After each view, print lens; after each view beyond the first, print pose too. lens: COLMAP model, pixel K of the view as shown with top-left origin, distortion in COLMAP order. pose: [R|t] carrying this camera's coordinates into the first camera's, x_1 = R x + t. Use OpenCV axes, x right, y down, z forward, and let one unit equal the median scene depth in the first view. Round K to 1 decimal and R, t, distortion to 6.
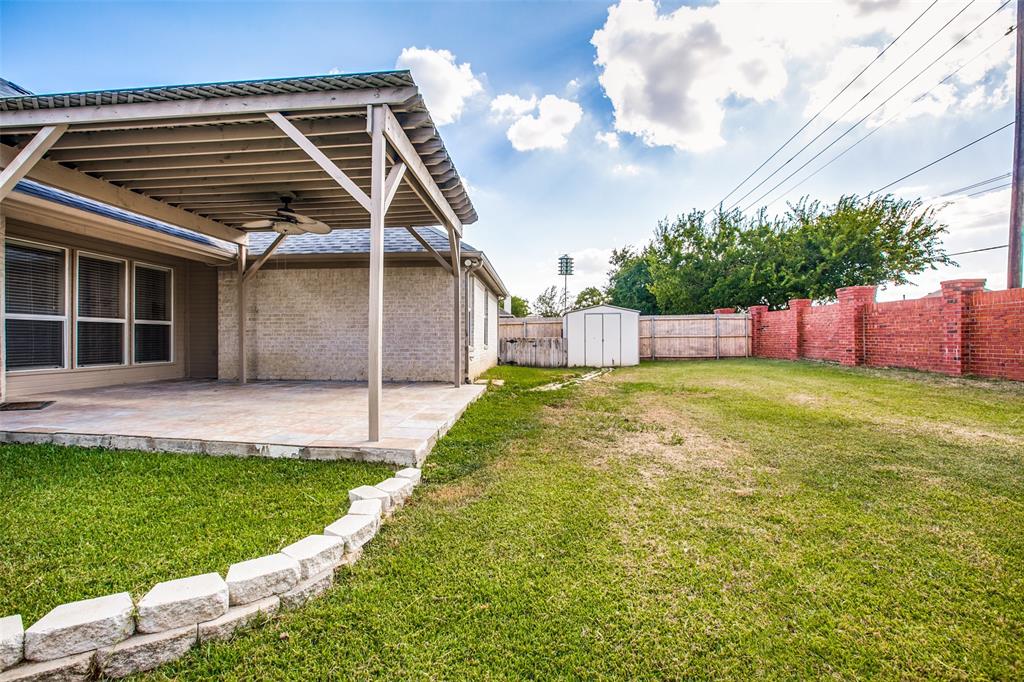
lens RADIAL K [[467.3, 0, 502.3], [0, 467.3, 339.6], [0, 0, 1]] dist [-0.042349, 0.005272]
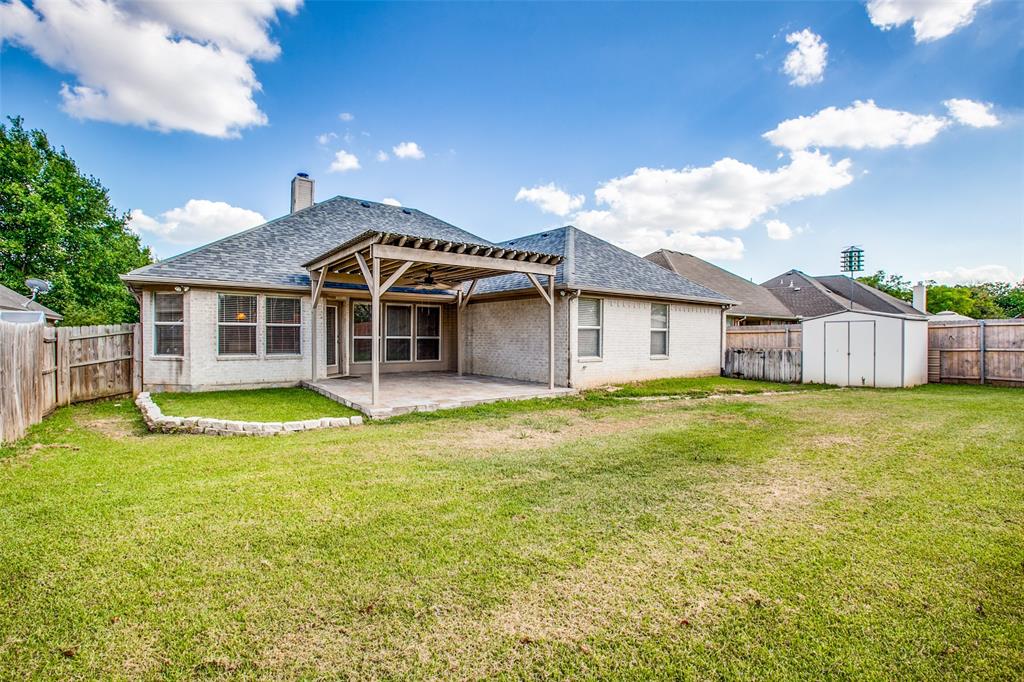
lens RADIAL K [[467.3, 0, 505.2], [0, 467.3, 342.7], [0, 0, 1]] dist [-0.042349, 0.005272]
pose [[0.666186, 0.016777, -0.745597, 0.720266], [-0.008196, 0.999851, 0.015176, -0.044199], [0.745740, -0.003999, 0.666225, 0.021042]]
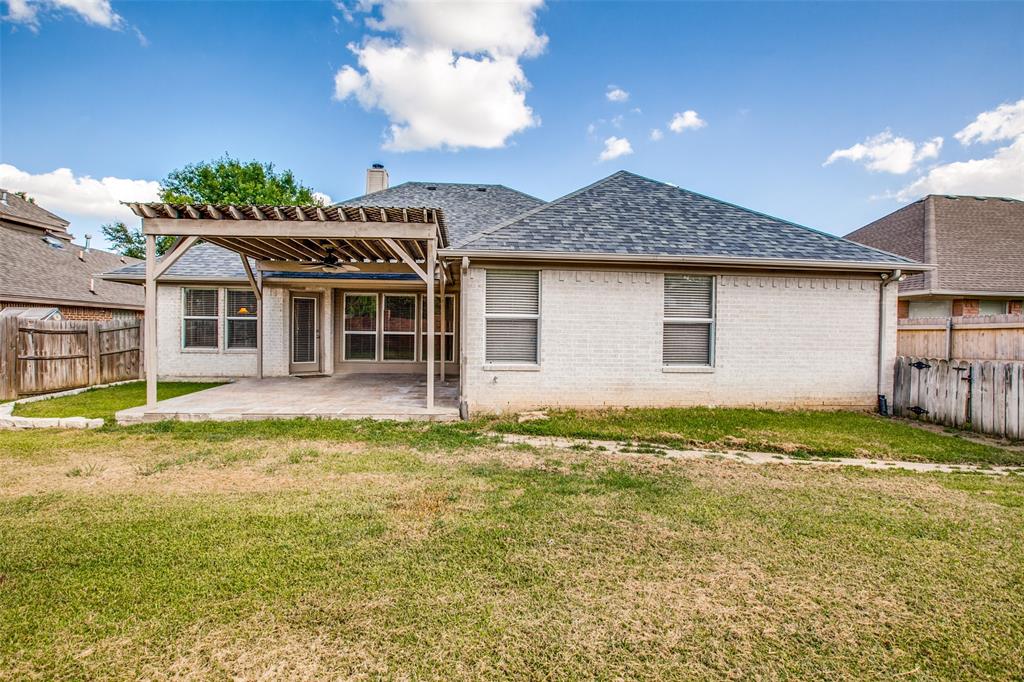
lens RADIAL K [[491.8, 0, 503.4], [0, 491.8, 372.7], [0, 0, 1]] dist [-0.000007, 0.000219]
pose [[0.155762, 0.083858, -0.984229, 0.780588], [-0.013725, 0.996477, 0.082730, -0.042147], [0.987699, 0.000622, 0.156364, 0.900263]]
